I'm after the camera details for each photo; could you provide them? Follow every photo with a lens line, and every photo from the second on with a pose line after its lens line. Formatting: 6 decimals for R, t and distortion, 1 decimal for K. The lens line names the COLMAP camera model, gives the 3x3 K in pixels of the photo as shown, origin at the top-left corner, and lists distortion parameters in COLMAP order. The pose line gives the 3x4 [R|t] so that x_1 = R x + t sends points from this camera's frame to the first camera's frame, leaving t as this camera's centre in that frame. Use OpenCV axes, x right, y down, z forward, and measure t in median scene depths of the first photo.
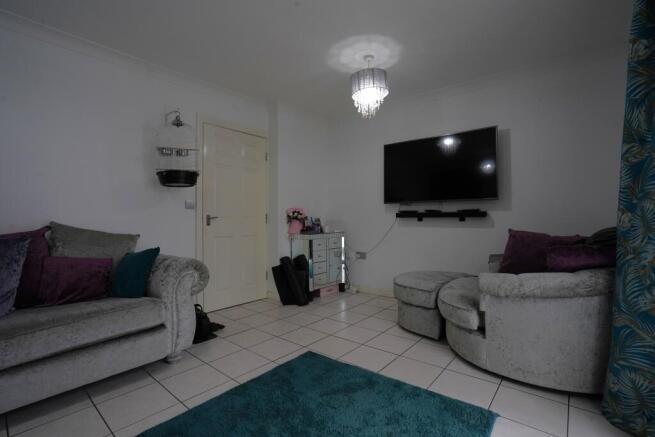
lens RADIAL K [[302.2, 0, 322.3], [0, 302.2, 219.3], [0, 0, 1]] dist [-0.056248, 0.017101]
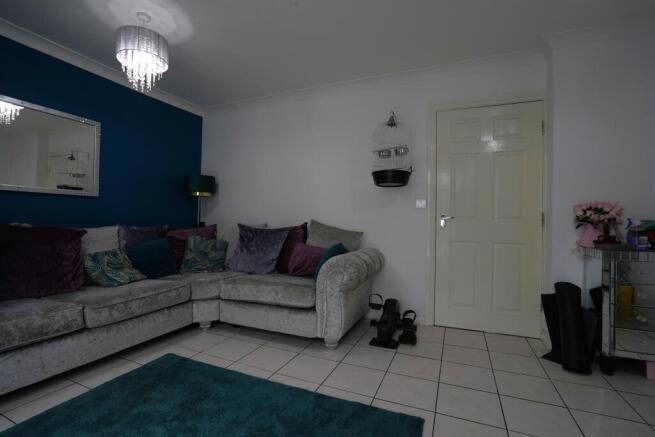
lens RADIAL K [[302.2, 0, 322.3], [0, 302.2, 219.3], [0, 0, 1]] dist [-0.056248, 0.017101]
pose [[0.290228, 0.009239, -0.956913, 0.425219], [-0.014491, 0.999881, 0.005259, -0.001121], [0.956848, 0.012340, 0.290328, 0.493316]]
